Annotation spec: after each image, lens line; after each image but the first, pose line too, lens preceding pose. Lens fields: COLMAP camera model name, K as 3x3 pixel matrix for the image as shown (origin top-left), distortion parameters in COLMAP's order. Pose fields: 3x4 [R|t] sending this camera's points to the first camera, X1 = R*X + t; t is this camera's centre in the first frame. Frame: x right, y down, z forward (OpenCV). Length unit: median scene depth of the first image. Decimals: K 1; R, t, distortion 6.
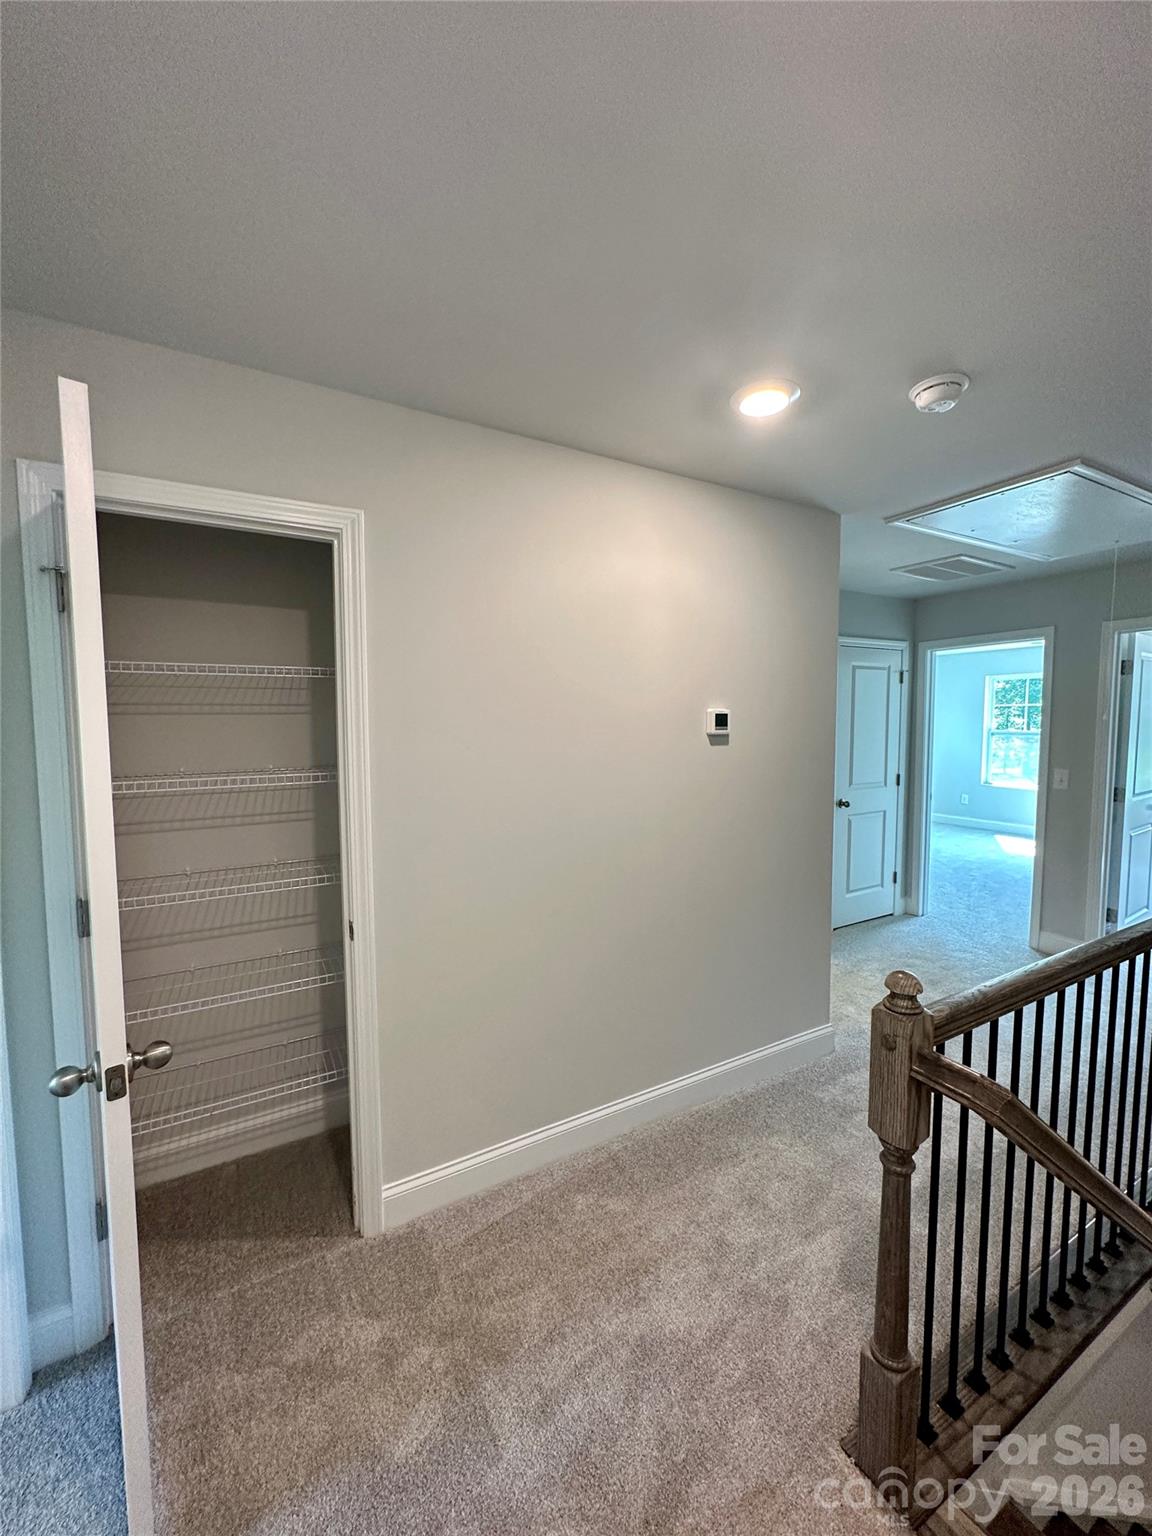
lens RADIAL K [[614.9, 0, 574.9], [0, 614.9, 770.0], [0, 0, 1]] dist [-0.001269, 0.001229]
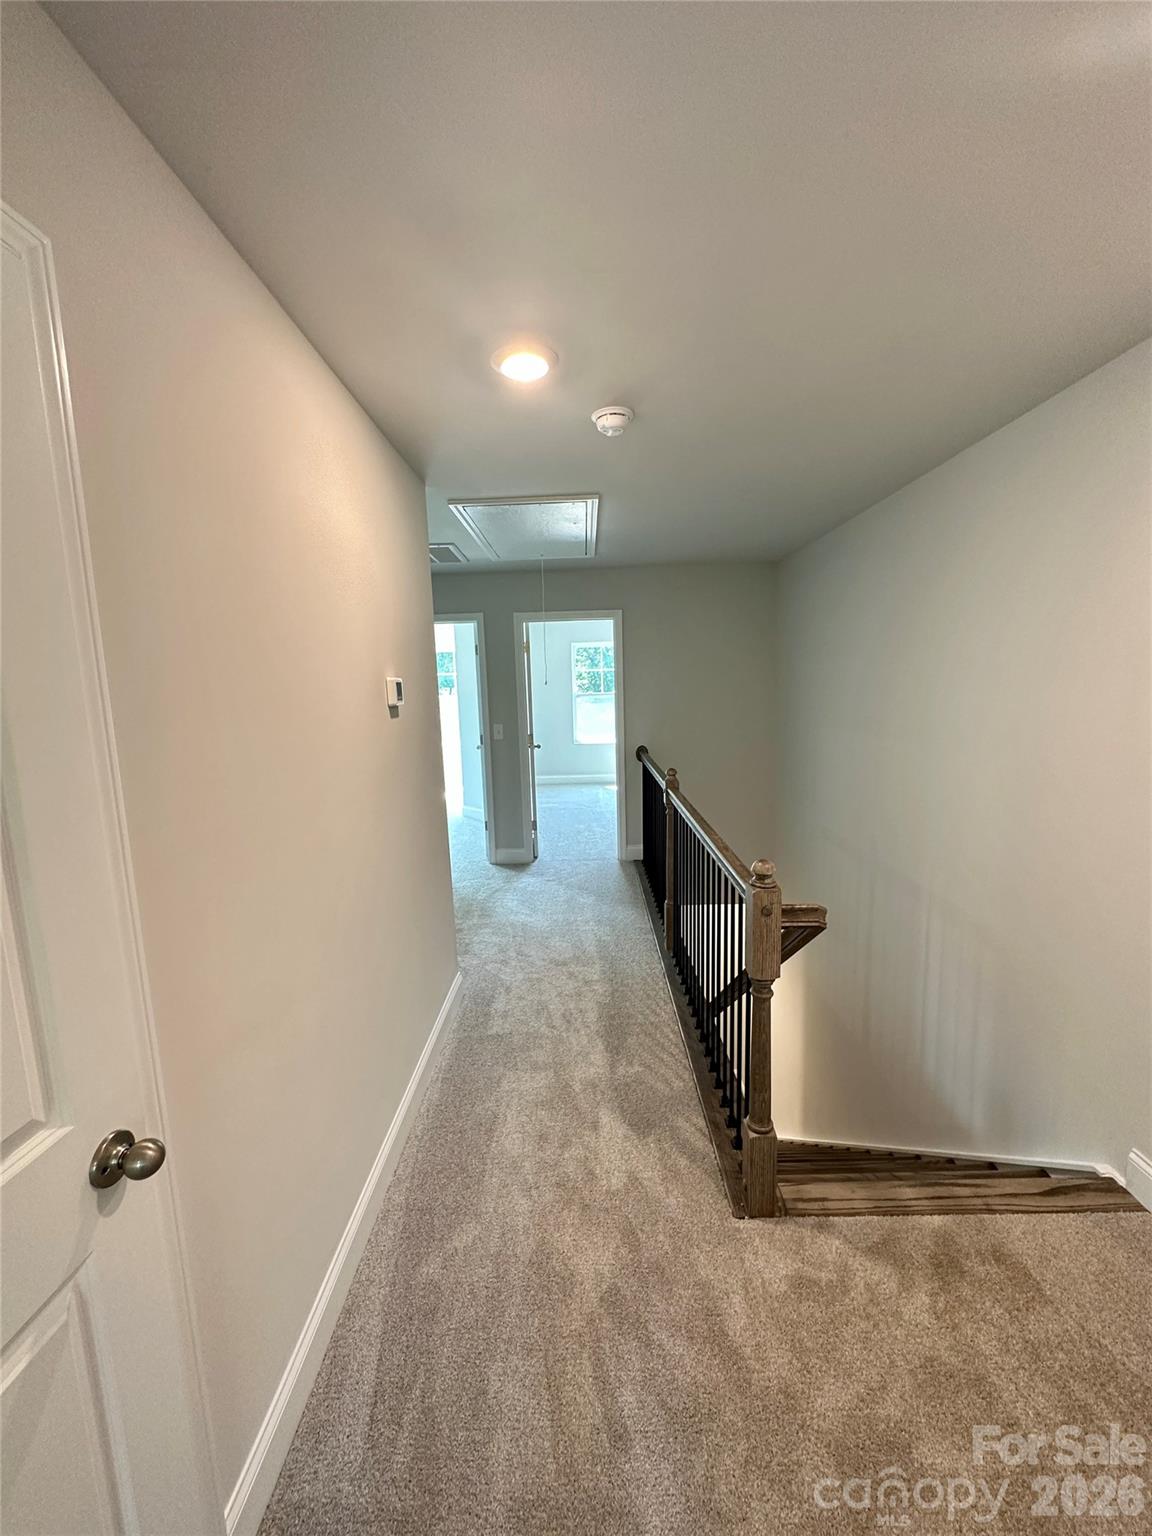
lens RADIAL K [[614.9, 0, 576.8], [0, 614.9, 766.5], [0, 0, 1]] dist [-0.001269, 0.001229]
pose [[0.498791, -0.127698, 0.857263, -0.527635], [0.093040, 0.991260, 0.093524, -0.035289], [-0.861714, 0.033111, 0.506313, 0.391525]]
